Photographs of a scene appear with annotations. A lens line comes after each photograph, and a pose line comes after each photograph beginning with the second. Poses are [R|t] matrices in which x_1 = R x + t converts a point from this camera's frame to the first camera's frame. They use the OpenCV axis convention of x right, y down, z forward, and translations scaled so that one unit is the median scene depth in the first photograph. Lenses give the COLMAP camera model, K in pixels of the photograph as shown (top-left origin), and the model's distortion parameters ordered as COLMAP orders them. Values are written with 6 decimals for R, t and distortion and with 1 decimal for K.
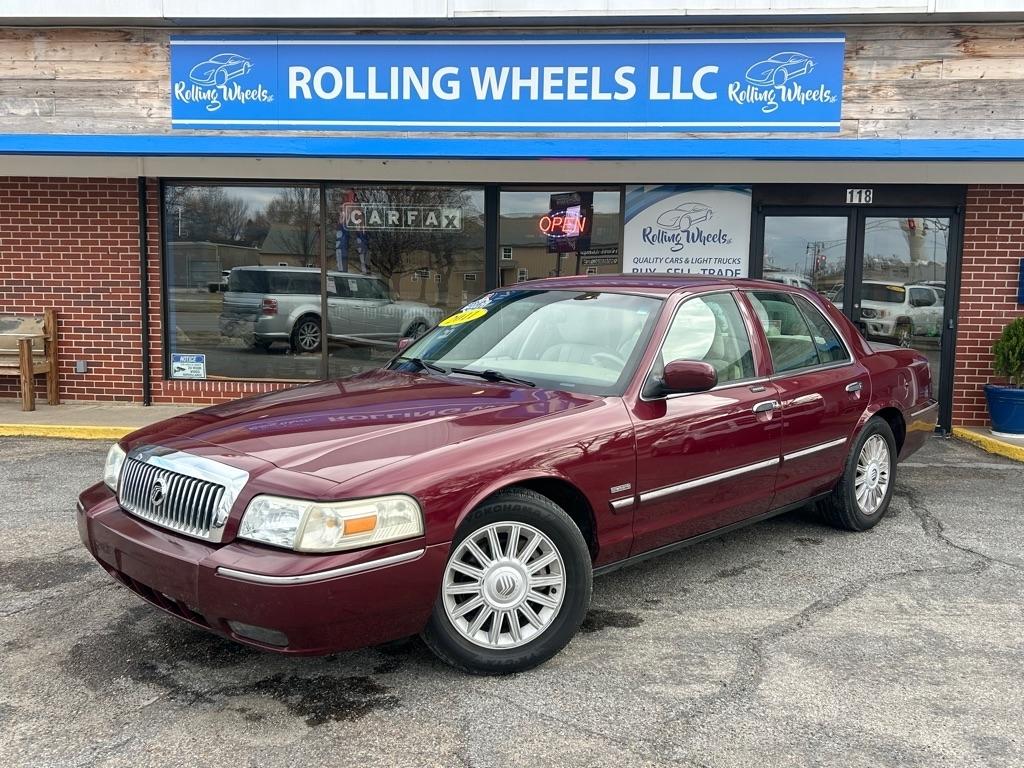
lens RADIAL K [[874.1, 0, 530.8], [0, 874.1, 394.6], [0, 0, 1]] dist [0.020520, -0.013830]
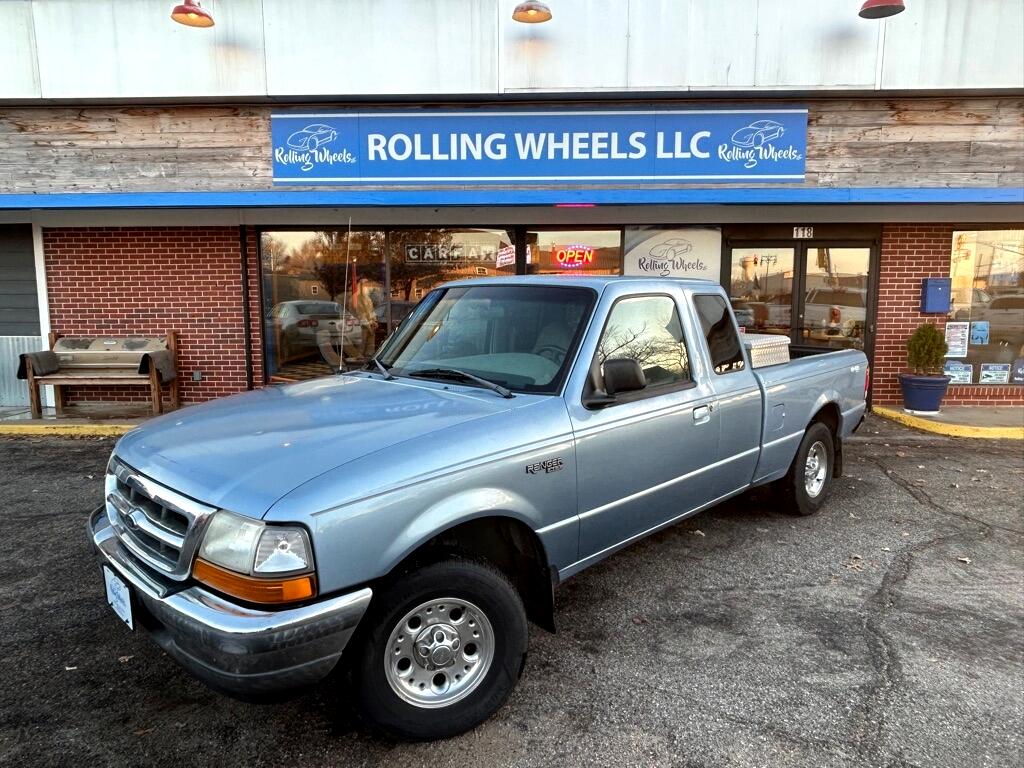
lens RADIAL K [[618.6, 0, 516.8], [0, 618.6, 383.3], [0, 0, 1]] dist [-0.008562, -0.003224]
pose [[0.998579, -0.024987, 0.047072, -0.114953], [0.024457, 0.999631, 0.011800, -0.025039], [-0.047350, -0.010632, 0.998822, 0.108811]]
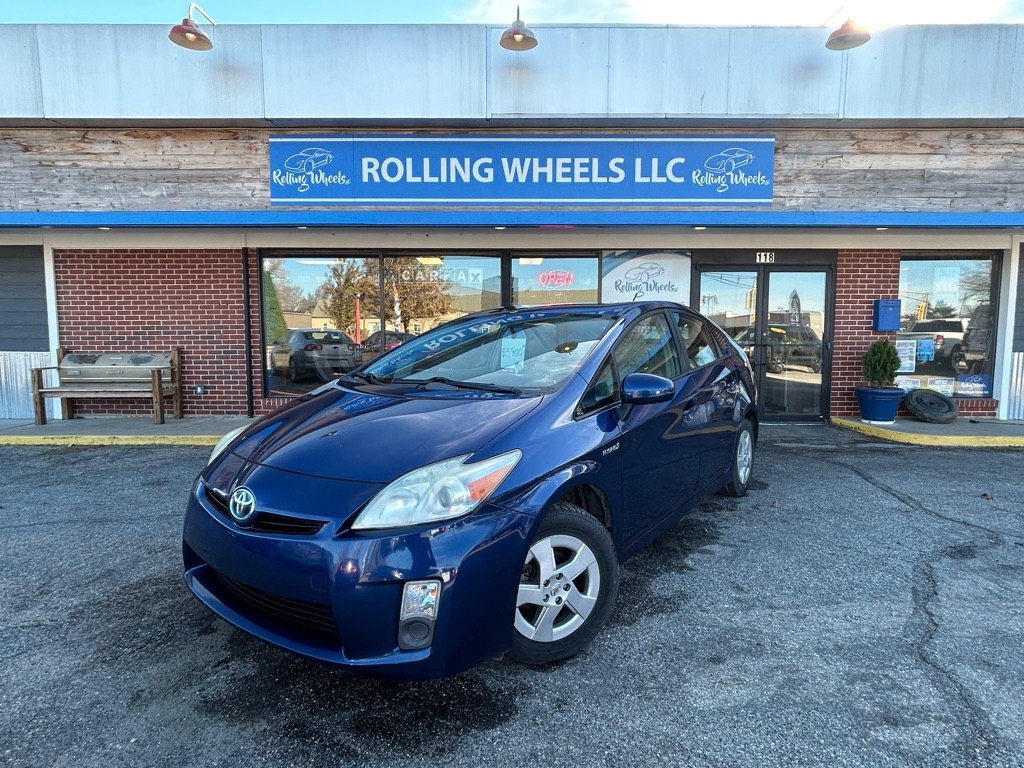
lens RADIAL K [[520.7, 0, 511.4], [0, 520.7, 386.6], [0, 0, 1]] dist [-0.015016, 0.005303]
pose [[0.997077, -0.023095, 0.072828, -0.117518], [0.024948, 0.999385, -0.024633, -0.006356], [-0.072214, 0.026378, 0.997040, 0.218076]]
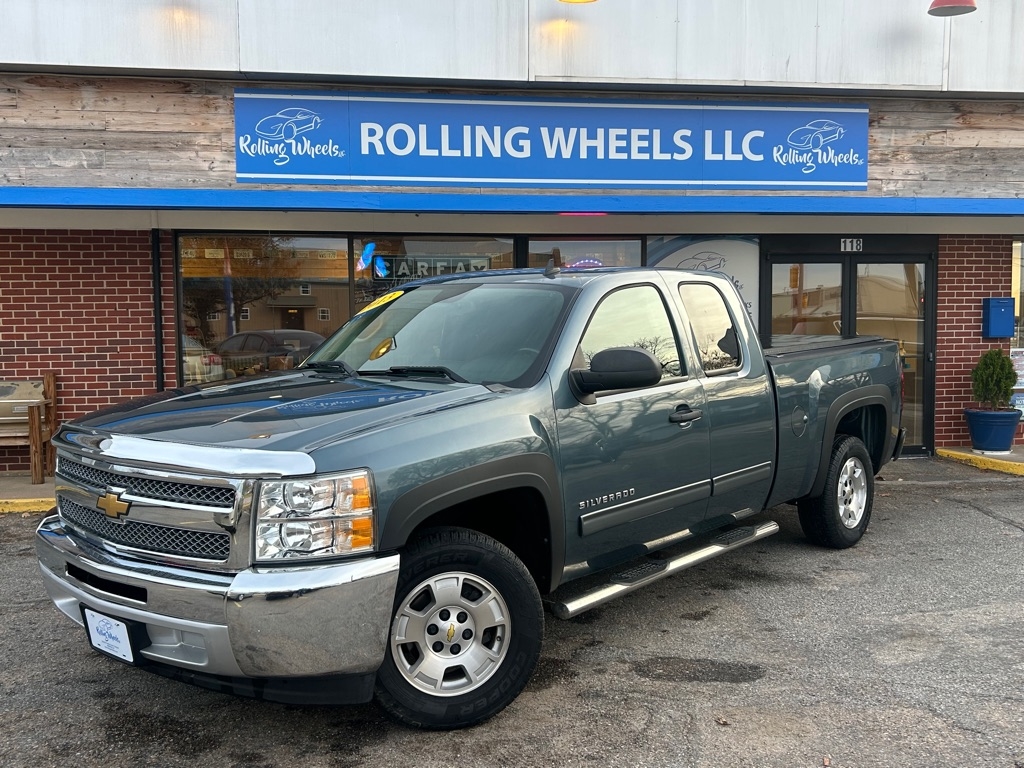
lens RADIAL K [[932.9, 0, 493.1], [0, 932.9, 398.9], [0, 0, 1]] dist [0.015562, 0.000000]
pose [[0.976932, -0.041300, 0.209521, -0.365509], [0.050092, 0.998065, -0.036828, -0.012111], [-0.207594, 0.046474, 0.977110, -0.059509]]
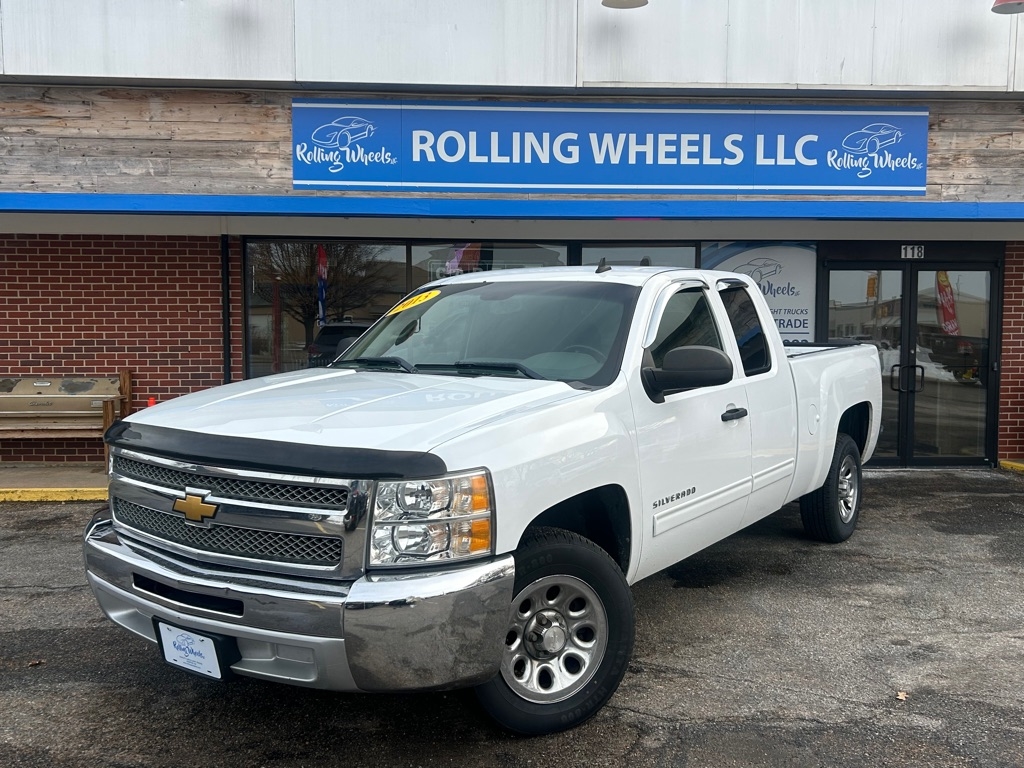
lens RADIAL K [[874.1, 0, 508.7], [0, 874.1, 403.5], [0, 0, 1]] dist [0.020520, -0.013830]
pose [[0.992214, -0.024549, 0.122101, -0.297775], [0.029621, 0.998765, -0.039900, -0.009414], [-0.120971, 0.043207, 0.991715, -0.018979]]
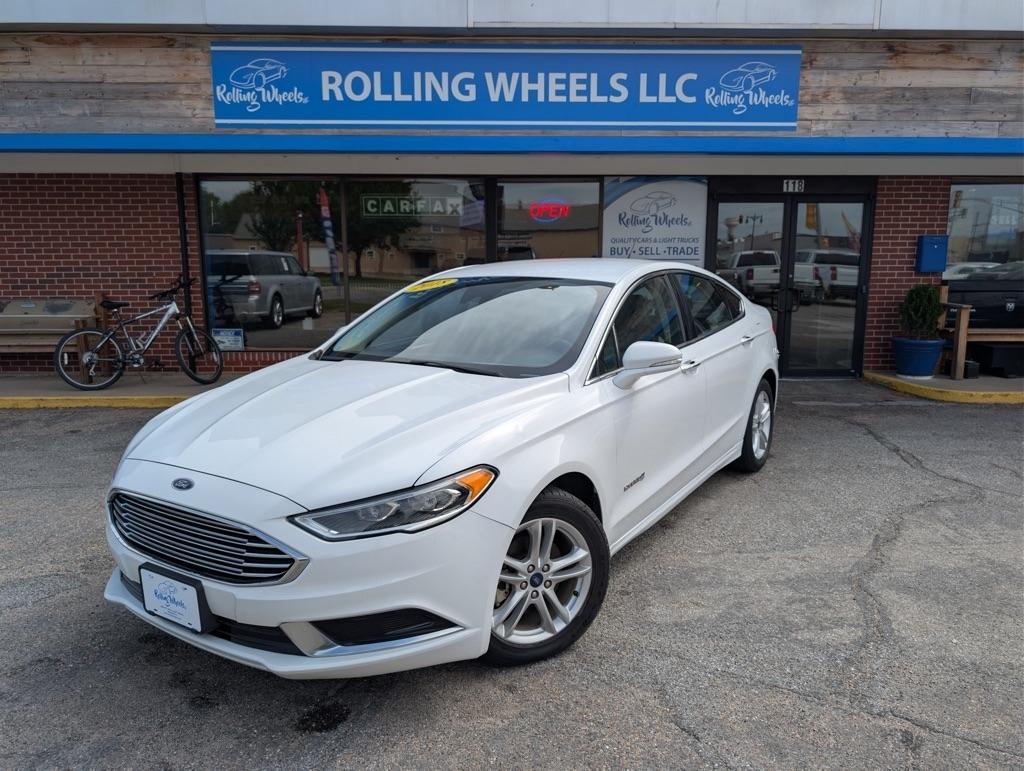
lens RADIAL K [[679.1, 0, 513.6], [0, 679.1, 382.2], [0, 0, 1]] dist [-0.000121, -0.002709]
pose [[0.994958, -0.033626, 0.094482, -0.127105], [0.028673, 0.998167, 0.053304, -0.015931], [-0.096101, -0.050326, 0.994099, 0.093480]]
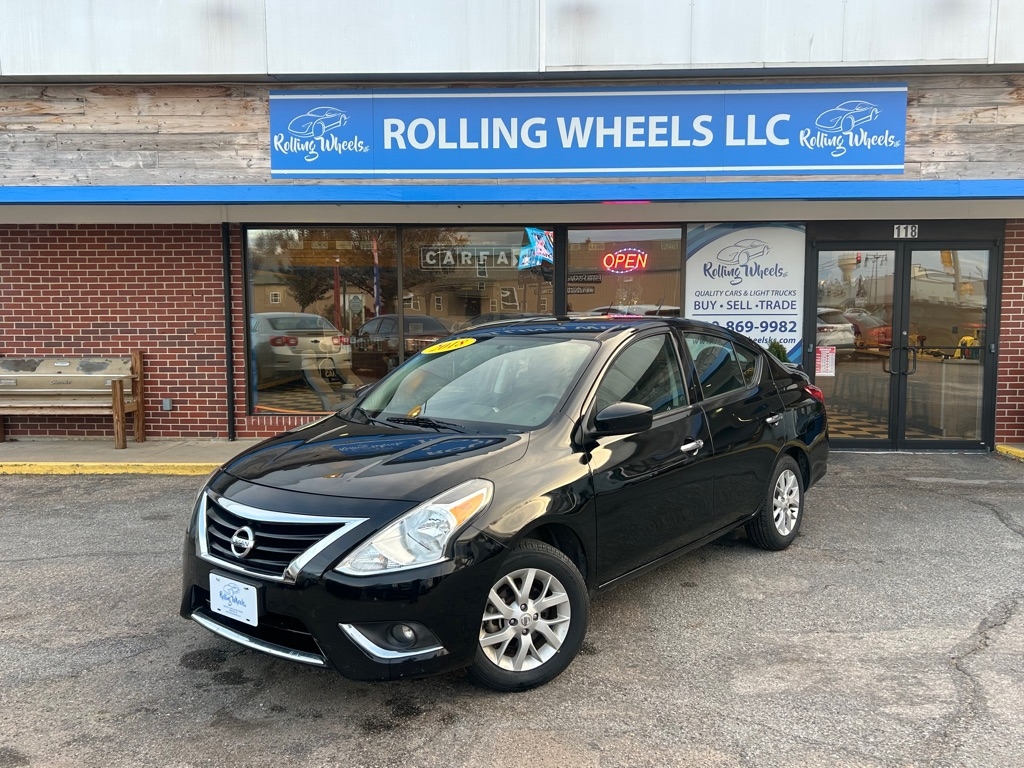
lens RADIAL K [[828.2, 0, 525.0], [0, 828.2, 397.2], [0, 0, 1]] dist [0.017732, -0.012578]
pose [[0.999265, -0.021163, 0.031947, -0.145118], [0.021748, 0.999600, -0.018090, -0.016463], [-0.031551, 0.018771, 0.999326, 0.000550]]
